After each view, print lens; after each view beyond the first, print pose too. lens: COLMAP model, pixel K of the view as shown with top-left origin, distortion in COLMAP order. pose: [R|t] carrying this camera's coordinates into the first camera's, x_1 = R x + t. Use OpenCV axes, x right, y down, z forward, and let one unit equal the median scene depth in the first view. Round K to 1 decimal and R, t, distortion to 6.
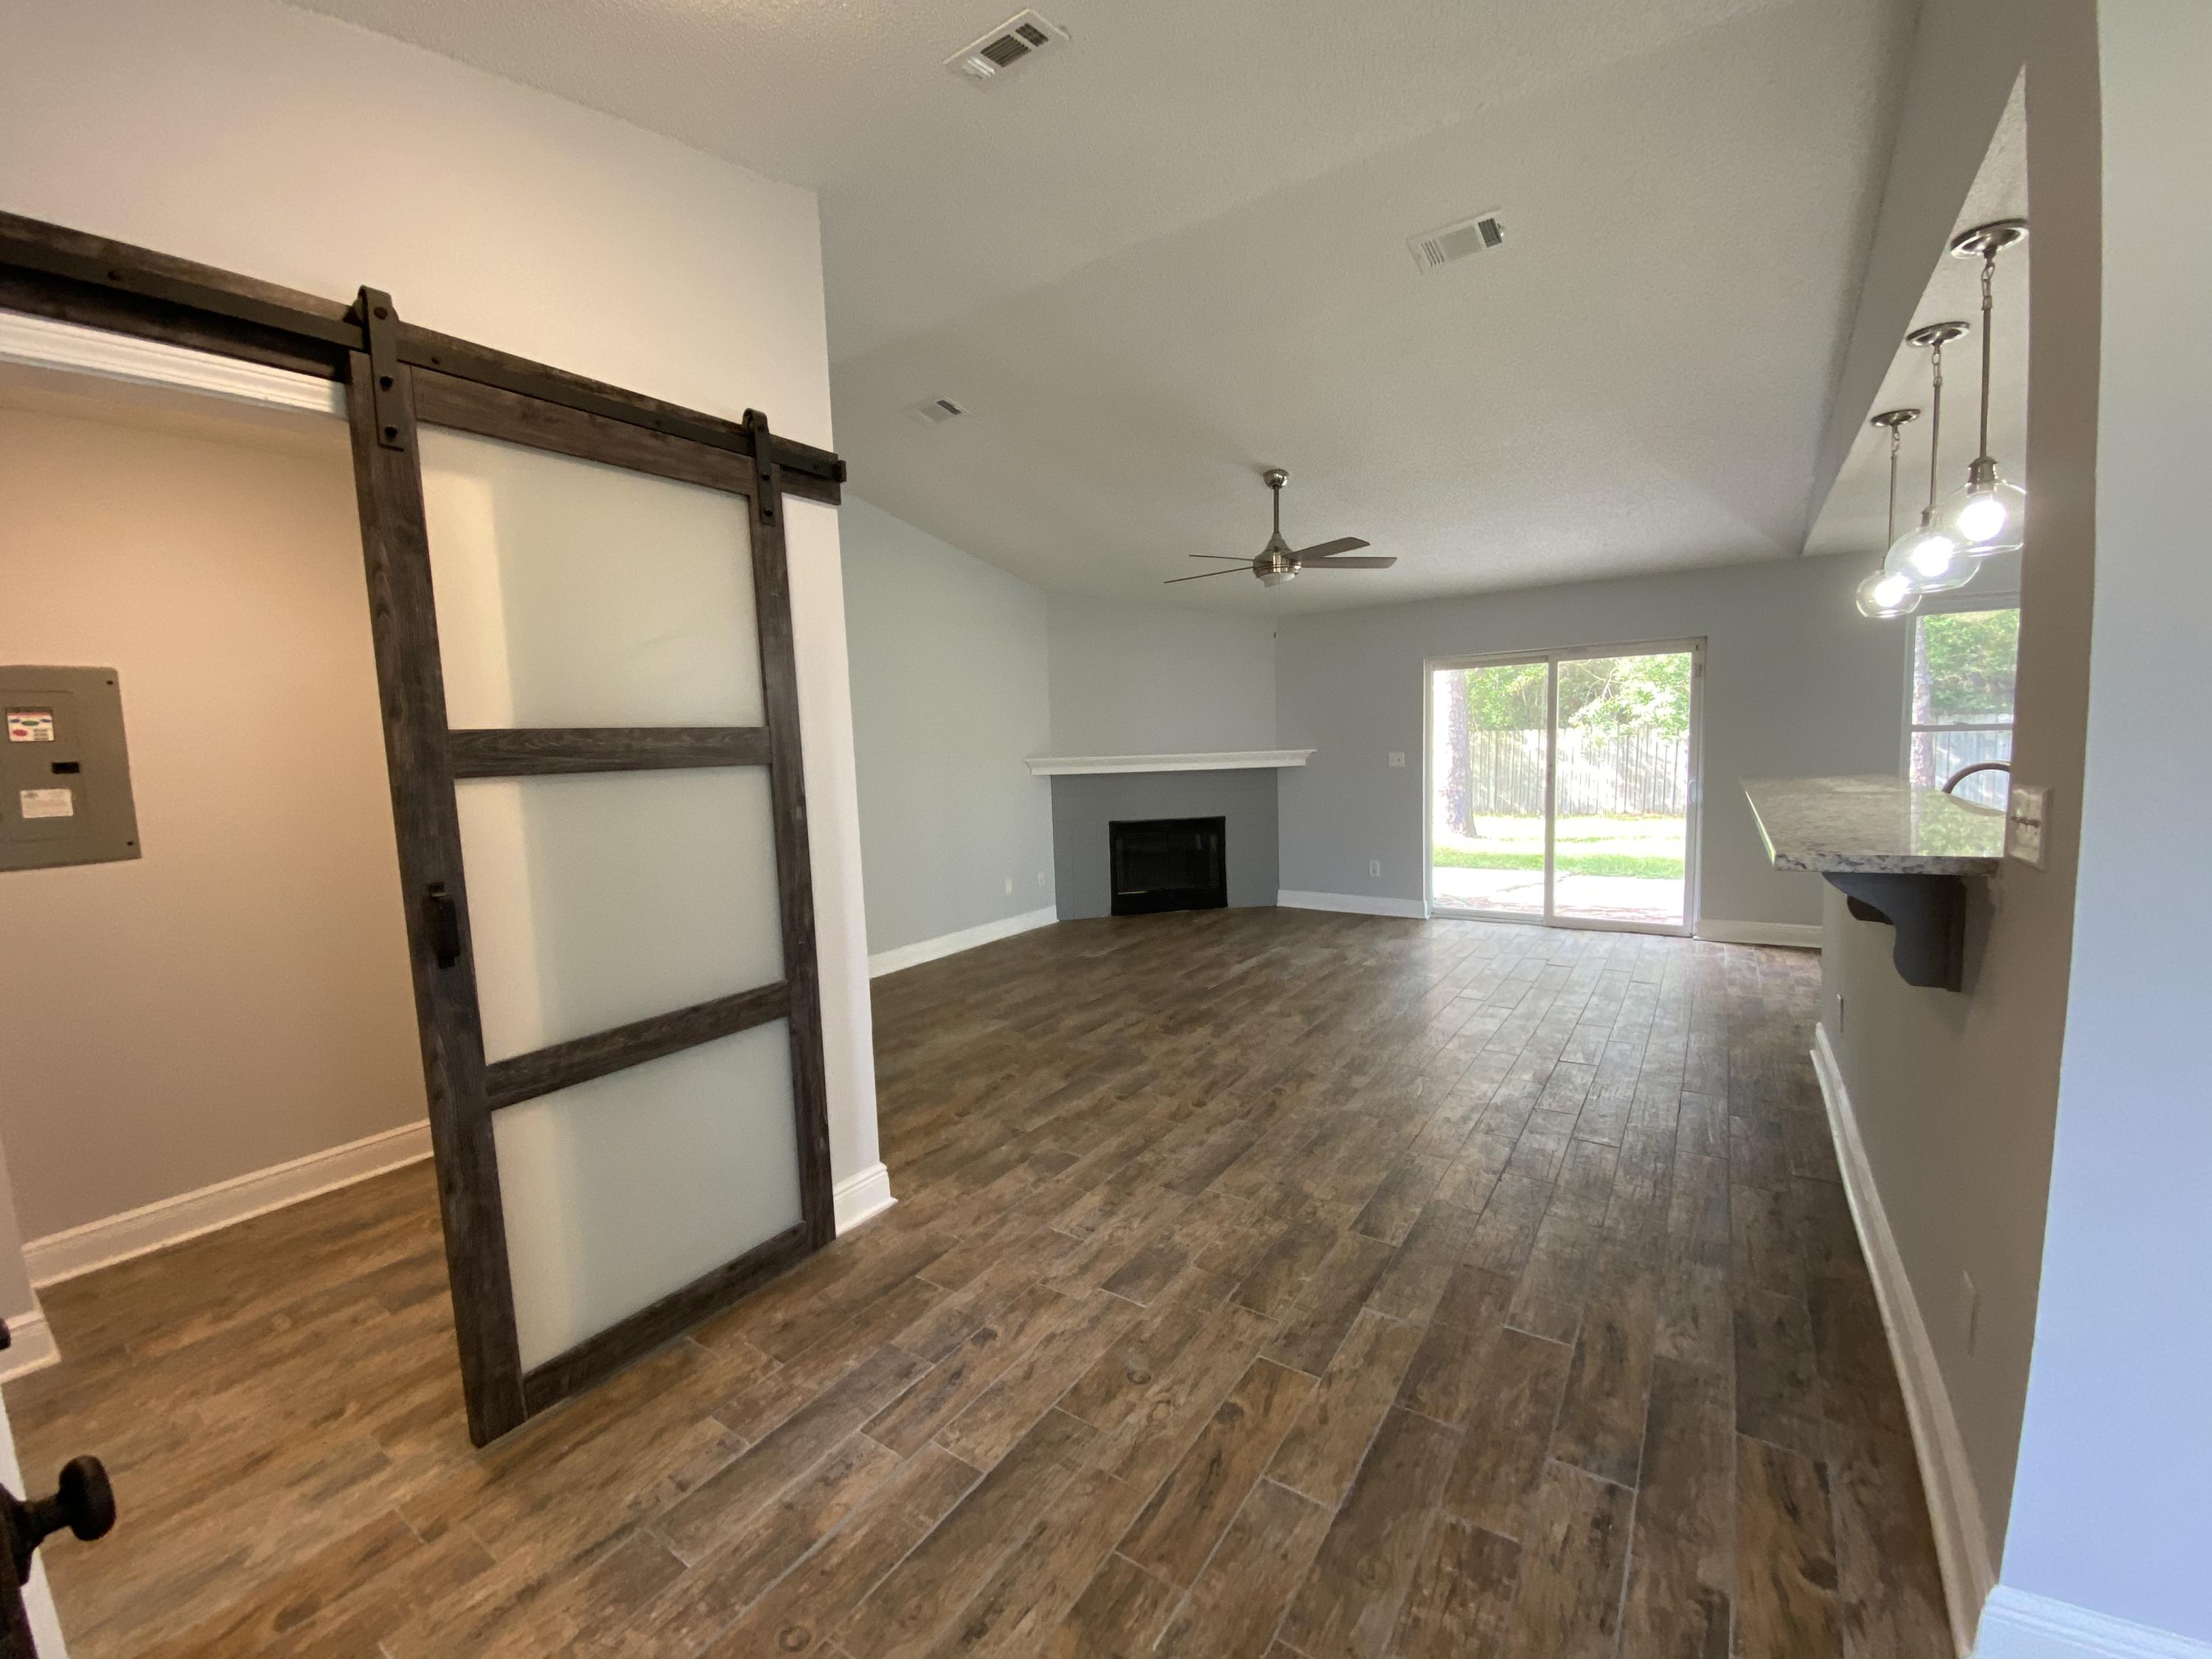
lens RADIAL K [[893.6, 0, 1102.7], [0, 893.6, 837.5], [0, 0, 1]] dist [0.010000, -0.015370]
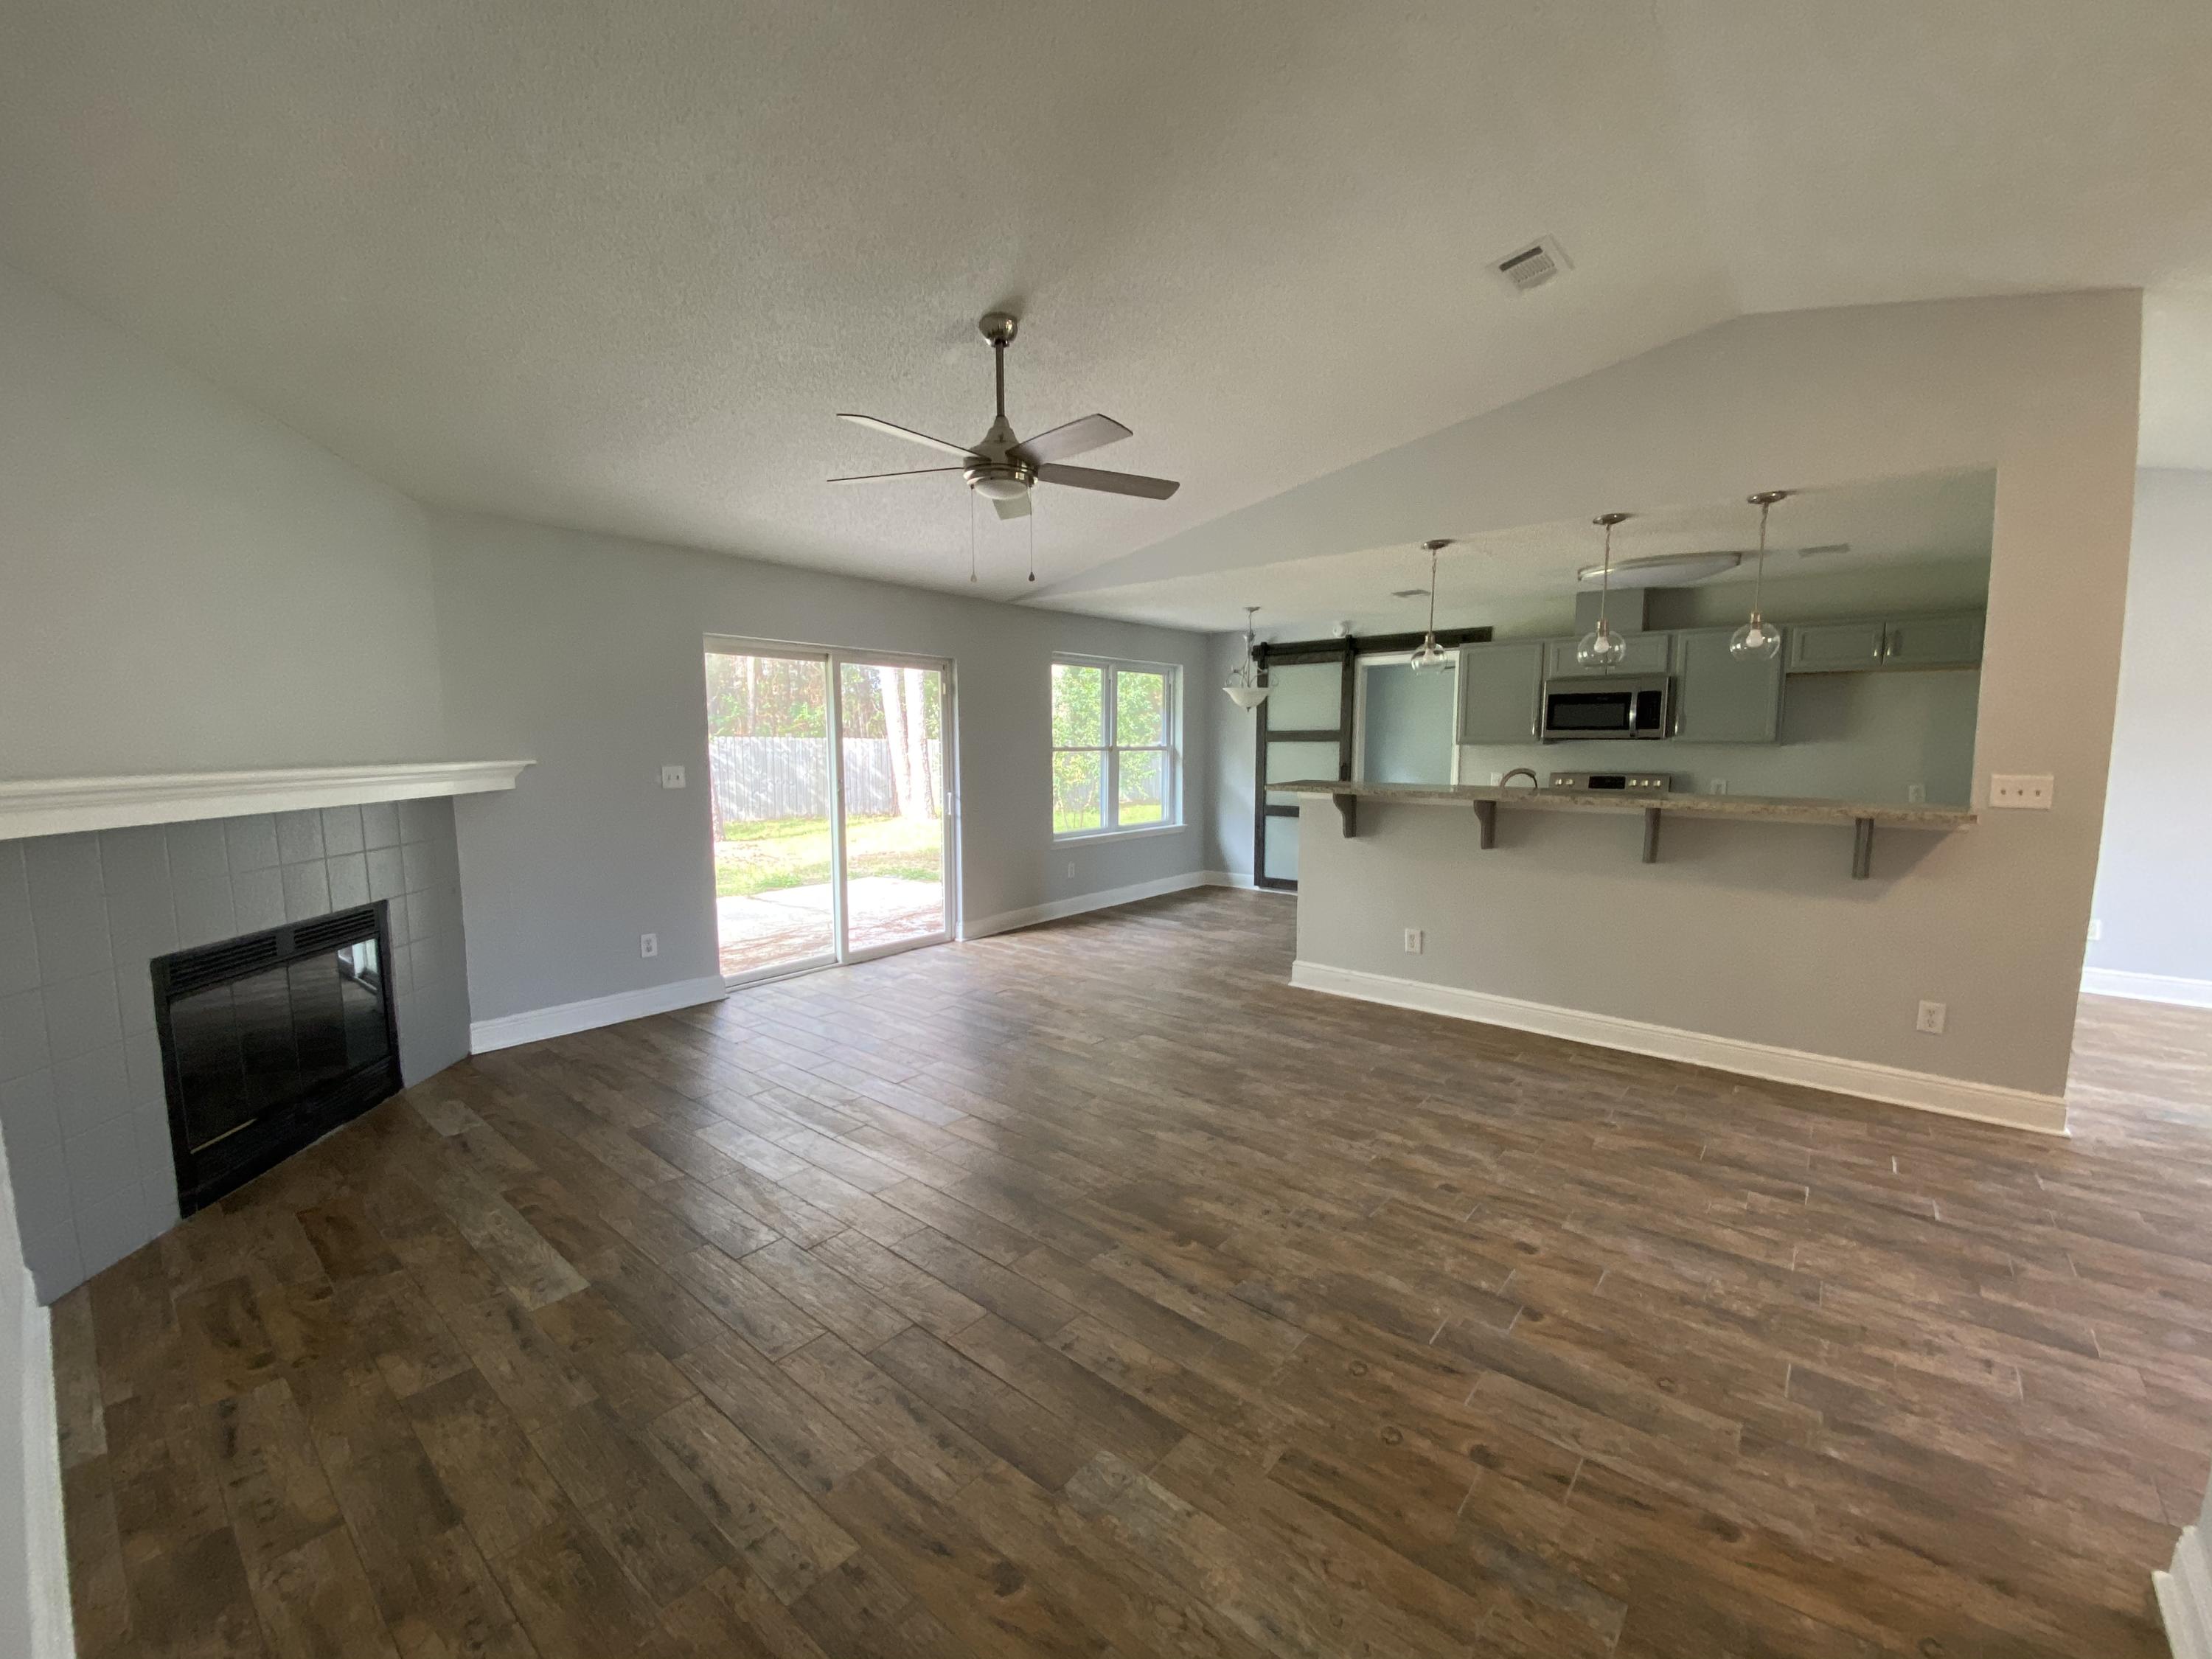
lens RADIAL K [[893.6, 0, 1102.5], [0, 893.6, 824.2], [0, 0, 1]] dist [0.010000, -0.015370]
pose [[0.103985, -0.063109, 0.992575, -0.782707], [0.096033, 0.993959, 0.053137, -0.142279], [-0.989932, 0.089794, 0.109417, 1.542302]]
